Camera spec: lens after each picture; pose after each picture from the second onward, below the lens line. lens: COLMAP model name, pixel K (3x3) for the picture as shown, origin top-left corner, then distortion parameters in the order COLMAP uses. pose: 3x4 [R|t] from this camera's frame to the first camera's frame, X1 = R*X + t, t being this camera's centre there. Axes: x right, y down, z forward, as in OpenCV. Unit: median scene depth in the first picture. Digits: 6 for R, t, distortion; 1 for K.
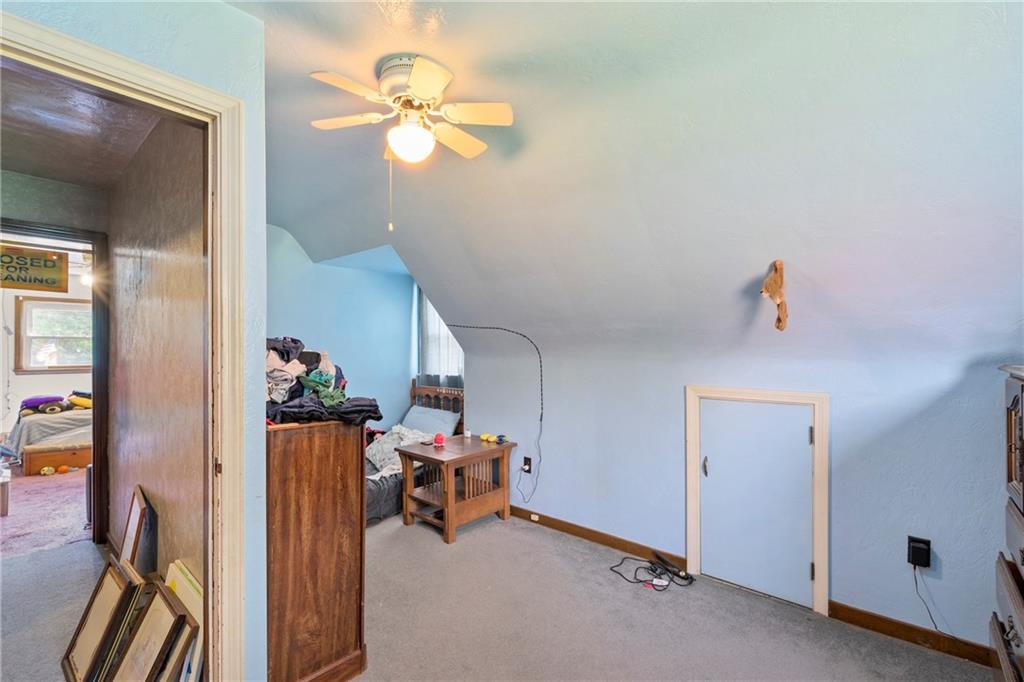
lens RADIAL K [[463.4, 0, 510.0], [0, 463.4, 345.2], [0, 0, 1]] dist [-0.001166, -0.000039]
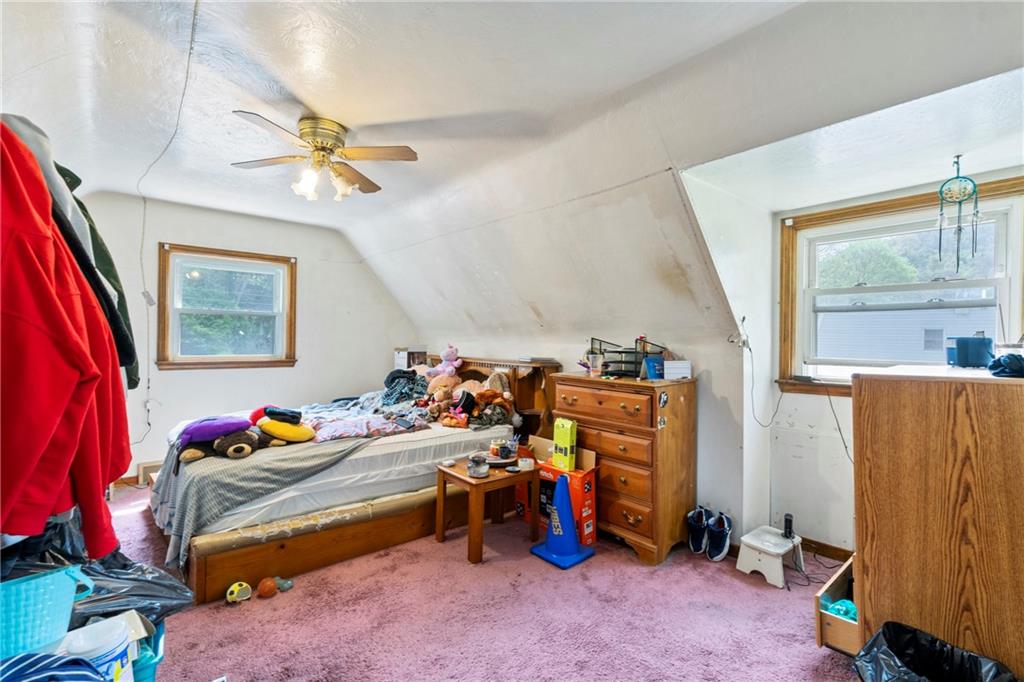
lens RADIAL K [[463.4, 0, 513.7], [0, 463.4, 341.1], [0, 0, 1]] dist [-0.001166, -0.000039]
pose [[0.991116, 0.013479, -0.132314, -0.638089], [-0.012139, 0.999867, 0.010932, 0.014709], [0.132444, -0.009228, 0.991148, 0.554910]]
